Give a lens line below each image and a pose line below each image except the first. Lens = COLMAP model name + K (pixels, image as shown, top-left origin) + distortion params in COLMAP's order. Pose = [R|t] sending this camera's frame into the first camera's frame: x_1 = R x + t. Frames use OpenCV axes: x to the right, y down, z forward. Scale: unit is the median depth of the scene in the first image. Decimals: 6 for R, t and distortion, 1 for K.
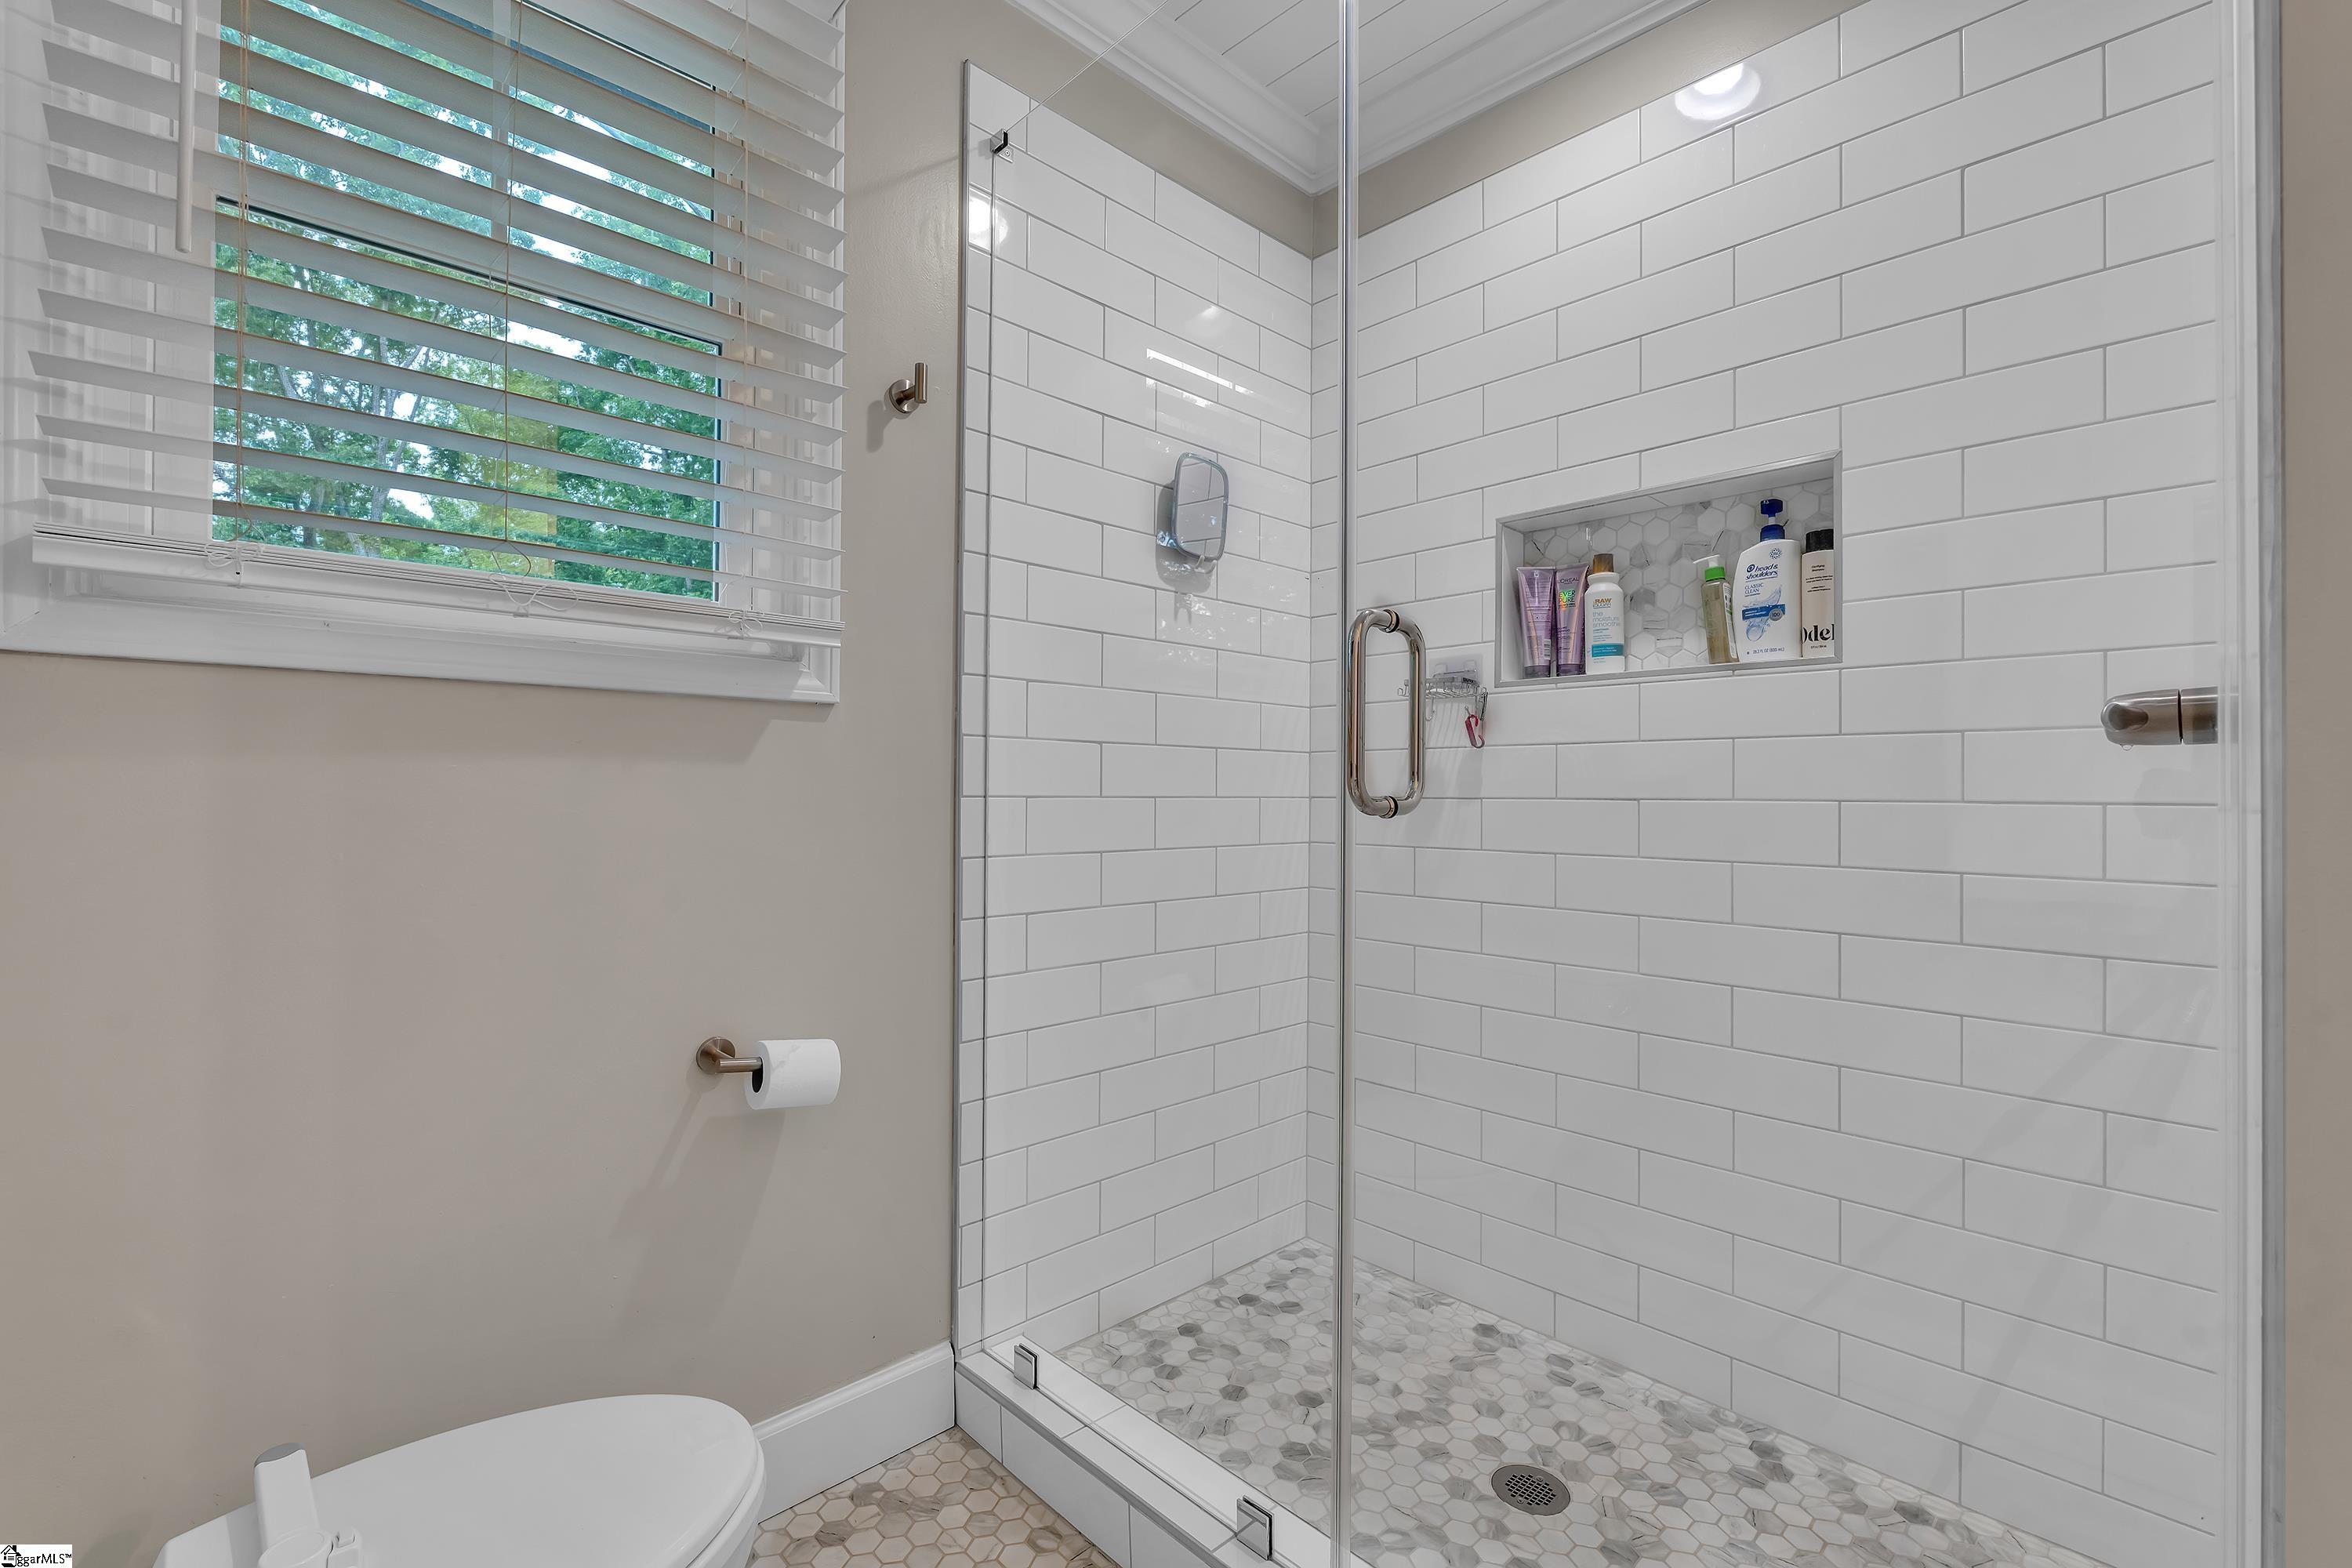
lens RADIAL K [[1025.1, 0, 1181.1], [0, 1025.1, 790.0], [0, 0, 1]] dist [-0.008675, 0.000988]
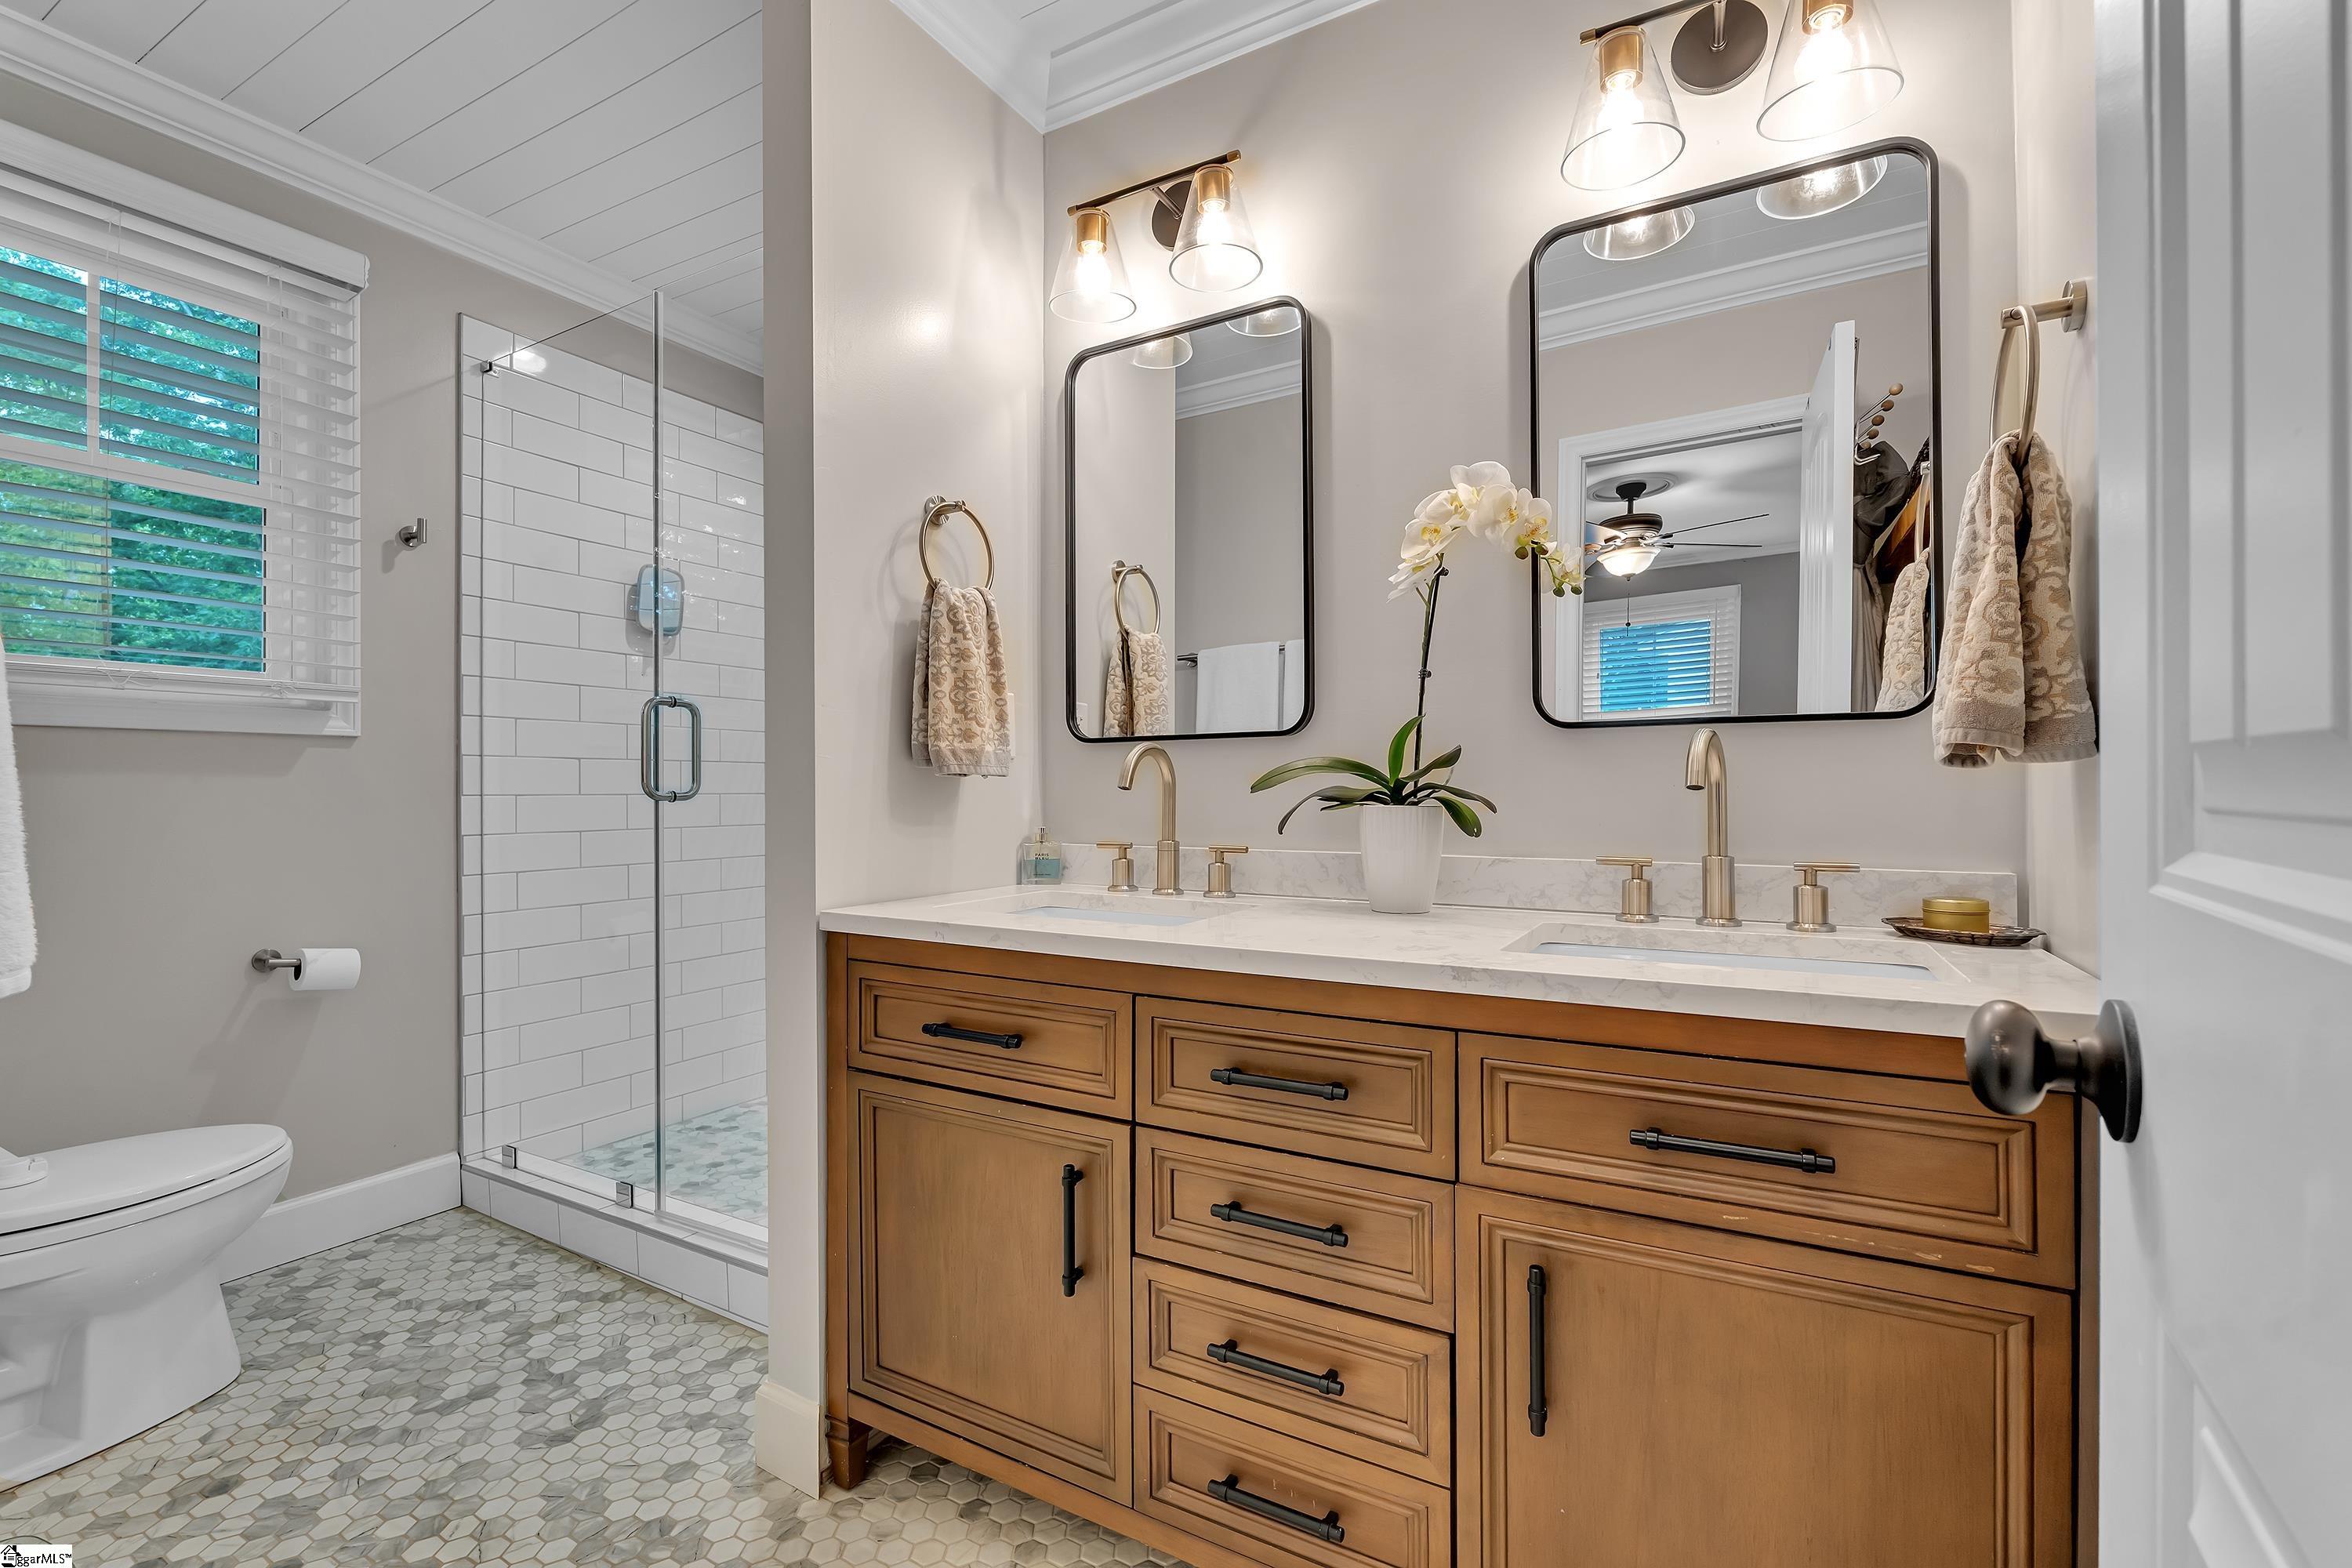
lens RADIAL K [[1025.1, 0, 1183.3], [0, 1025.1, 785.9], [0, 0, 1]] dist [-0.008675, 0.000988]
pose [[0.960338, -0.012307, 0.278568, 0.415753], [0.012673, 0.999920, 0.000489, 0.005435], [-0.278551, 0.003060, 0.960416, -0.803171]]
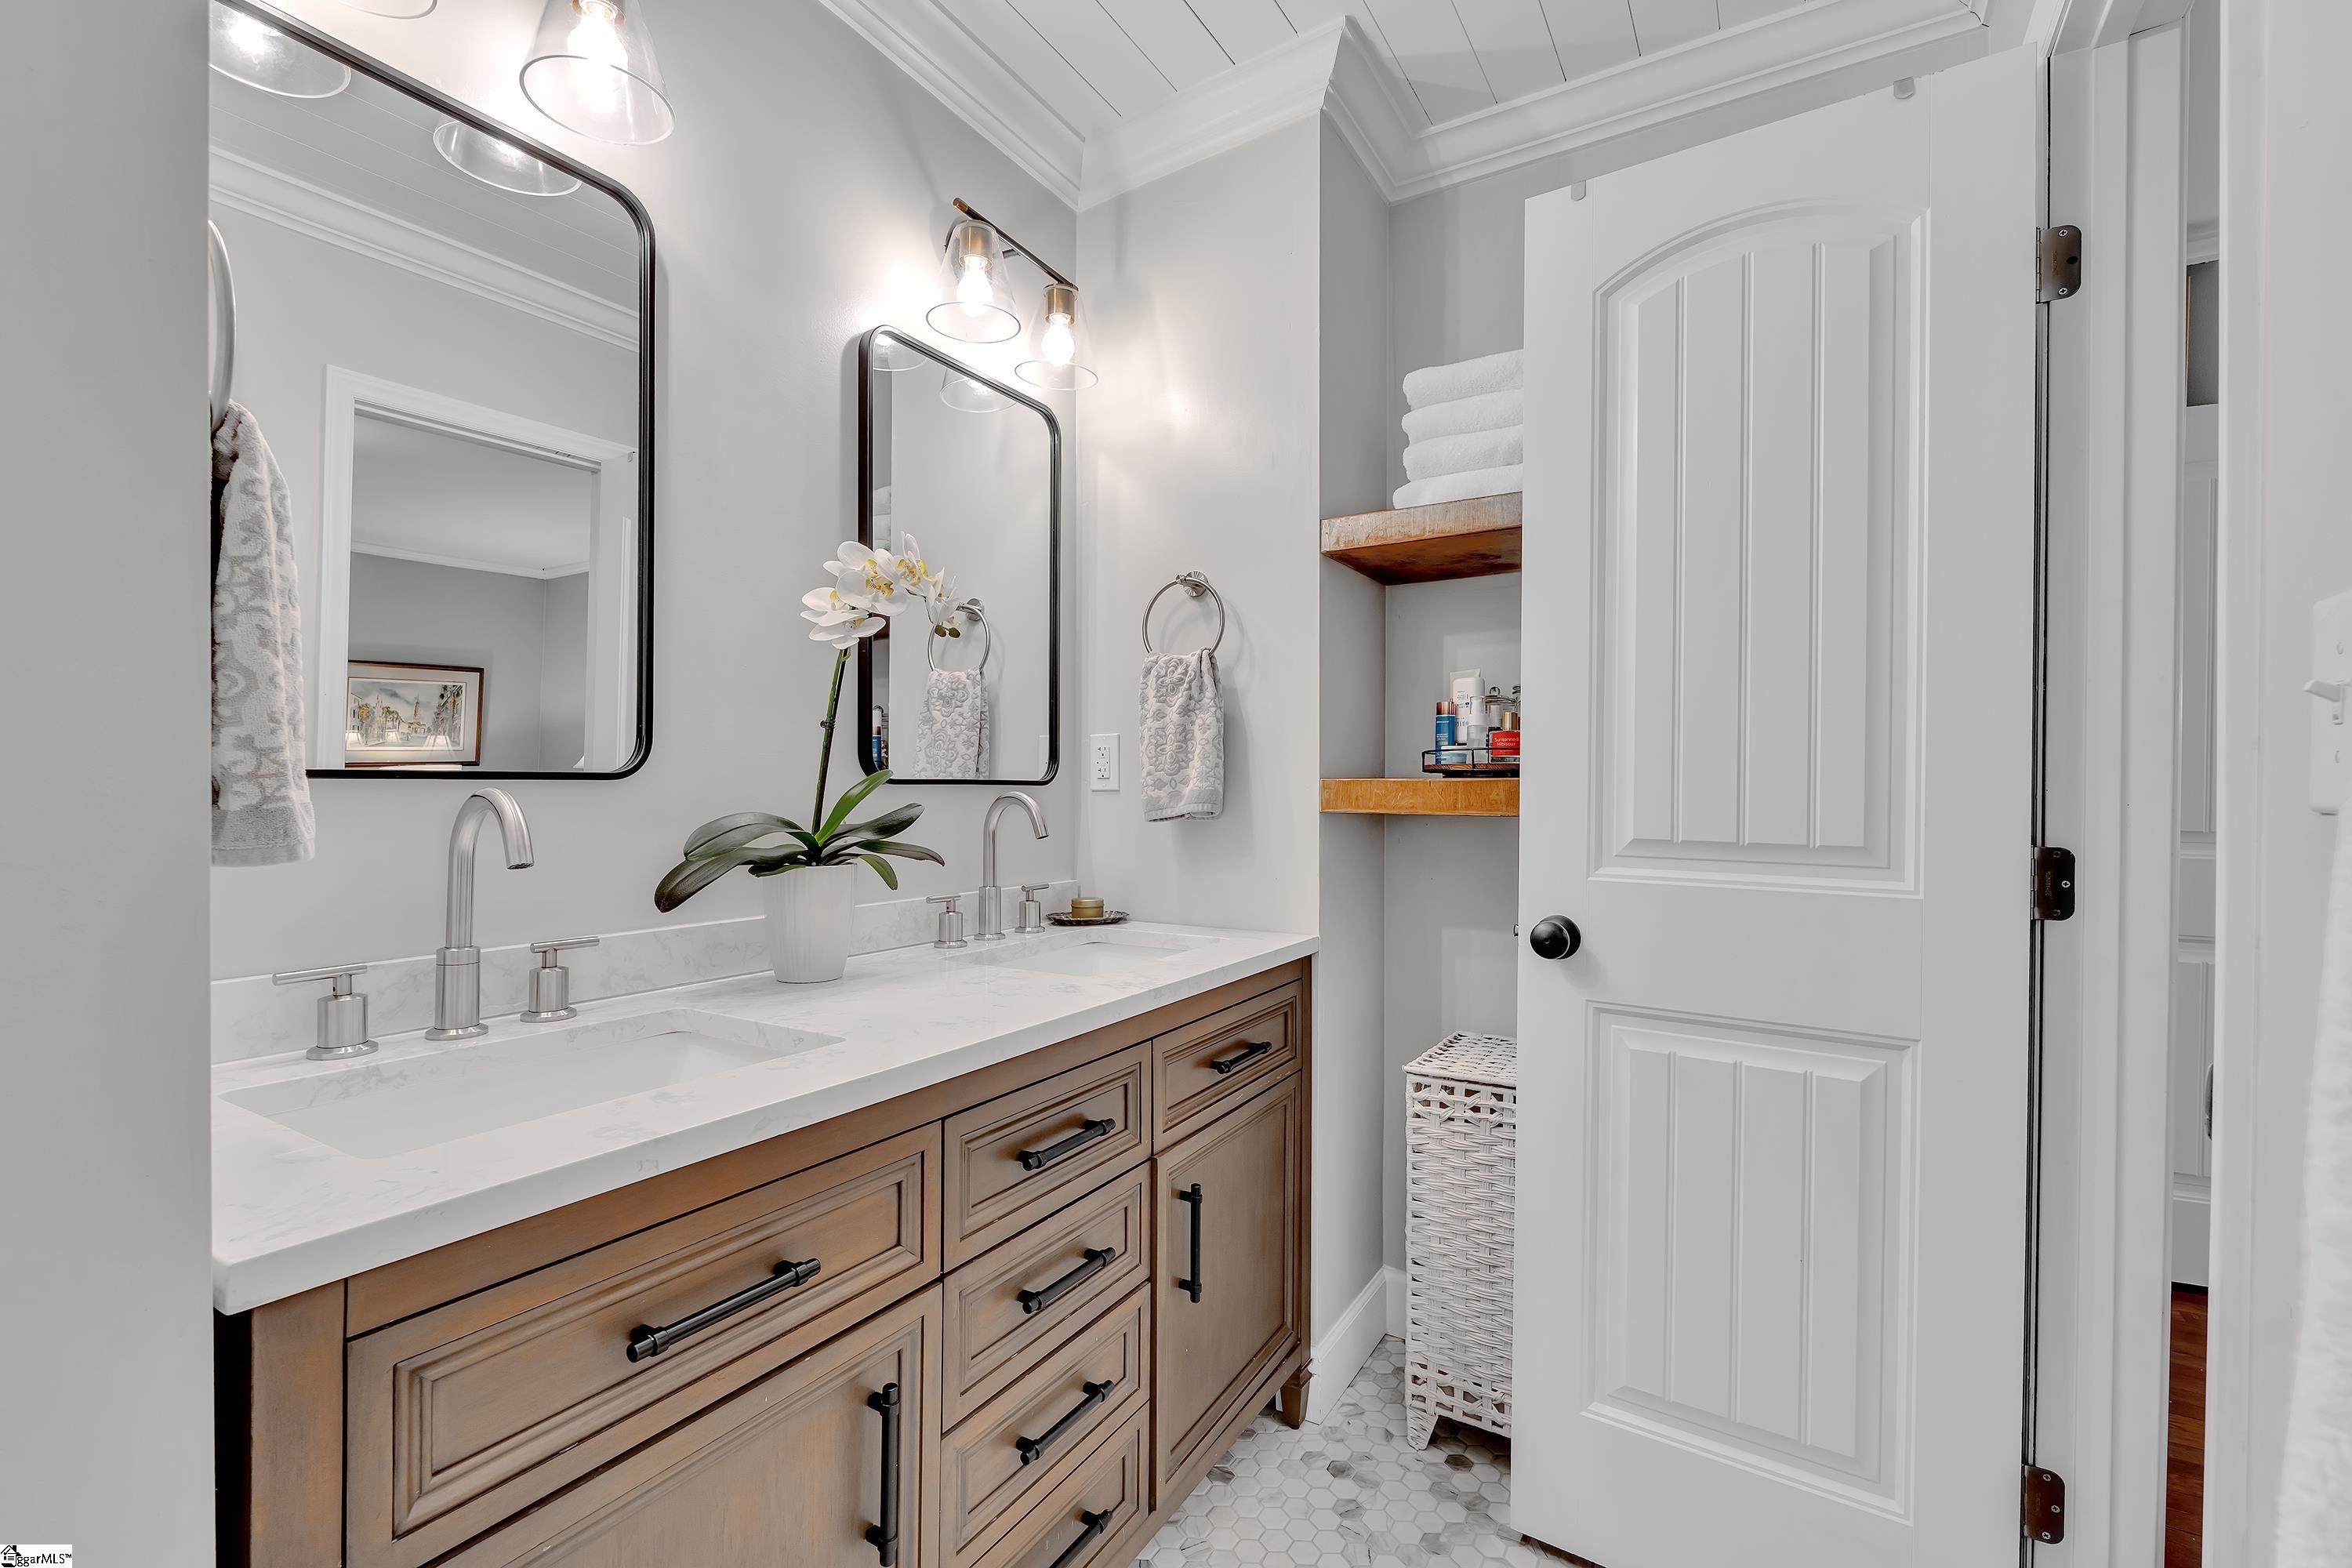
lens RADIAL K [[1025.1, 0, 1182.2], [0, 1025.1, 780.9], [0, 0, 1]] dist [-0.008675, 0.000988]
pose [[-0.256982, -0.007507, 0.966387, -0.745855], [-0.007960, 0.999952, 0.005651, -0.139318], [-0.966384, -0.006240, -0.257029, 1.089175]]
